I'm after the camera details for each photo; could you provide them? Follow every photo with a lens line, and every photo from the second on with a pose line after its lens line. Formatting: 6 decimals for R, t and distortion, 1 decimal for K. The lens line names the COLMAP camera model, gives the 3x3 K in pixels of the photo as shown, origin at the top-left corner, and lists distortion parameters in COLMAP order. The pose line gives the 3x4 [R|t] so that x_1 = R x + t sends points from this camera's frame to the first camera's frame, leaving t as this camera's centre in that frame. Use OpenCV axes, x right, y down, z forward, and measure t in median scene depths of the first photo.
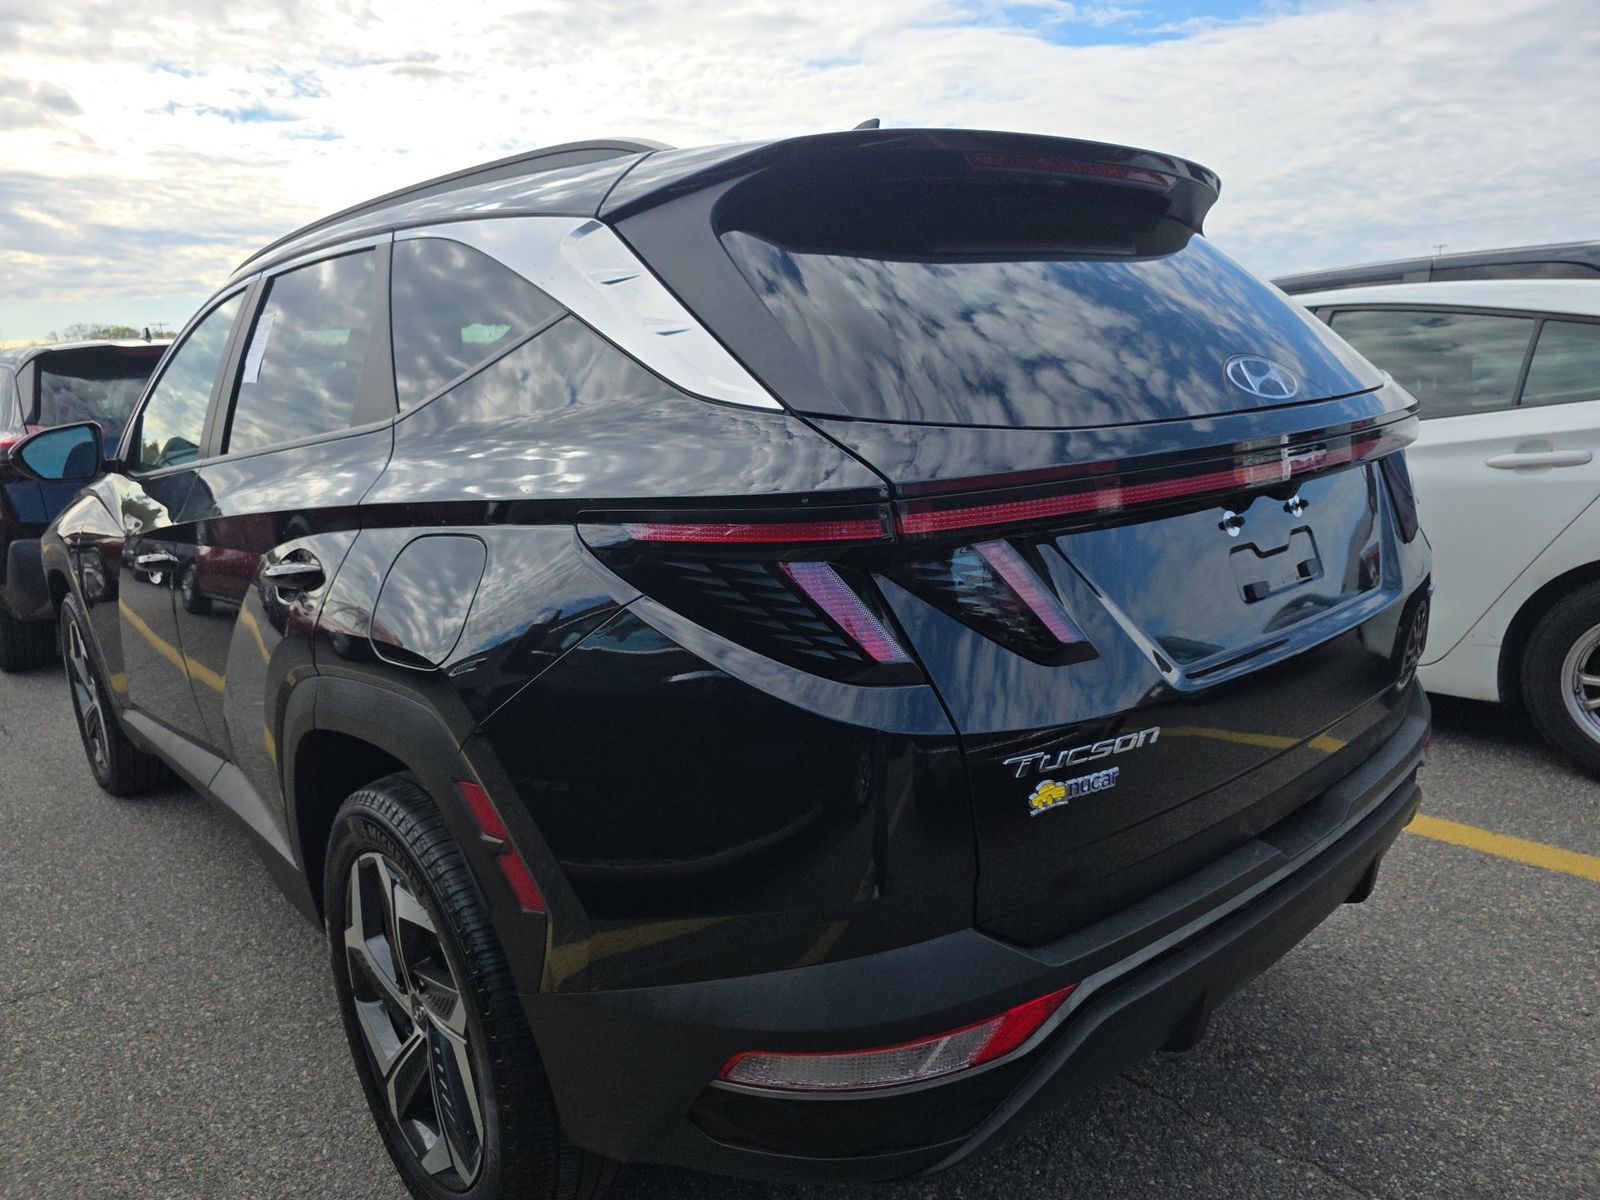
lens RADIAL K [[1040.9, 0, 791.4], [0, 1040.9, 590.7], [0, 0, 1]] dist [0.052546, -0.038888]
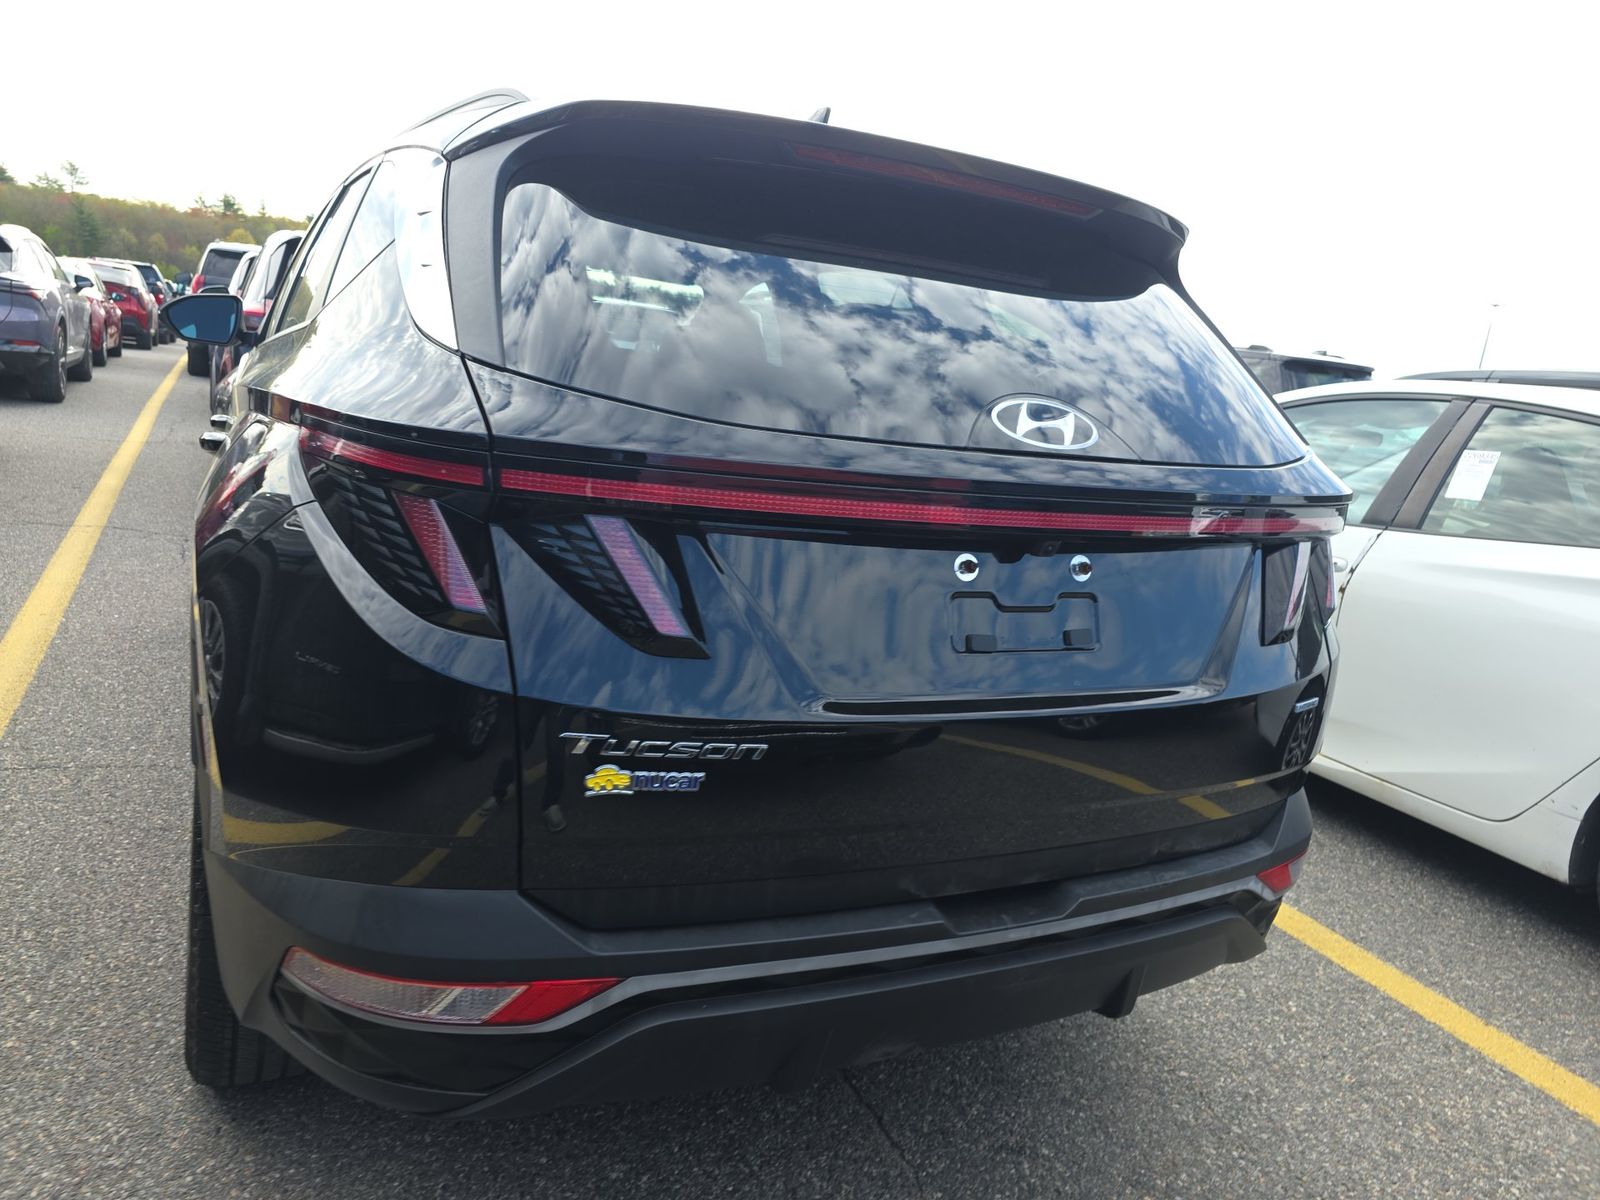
lens RADIAL K [[1039.4, 0, 801.8], [0, 1039.4, 573.0], [0, 0, 1]] dist [0.041250, -0.025114]
pose [[0.953223, 0.215257, -0.212205, 0.477568], [-0.217598, 0.975958, 0.012548, -0.038122], [0.209804, 0.034215, 0.977145, 0.058510]]
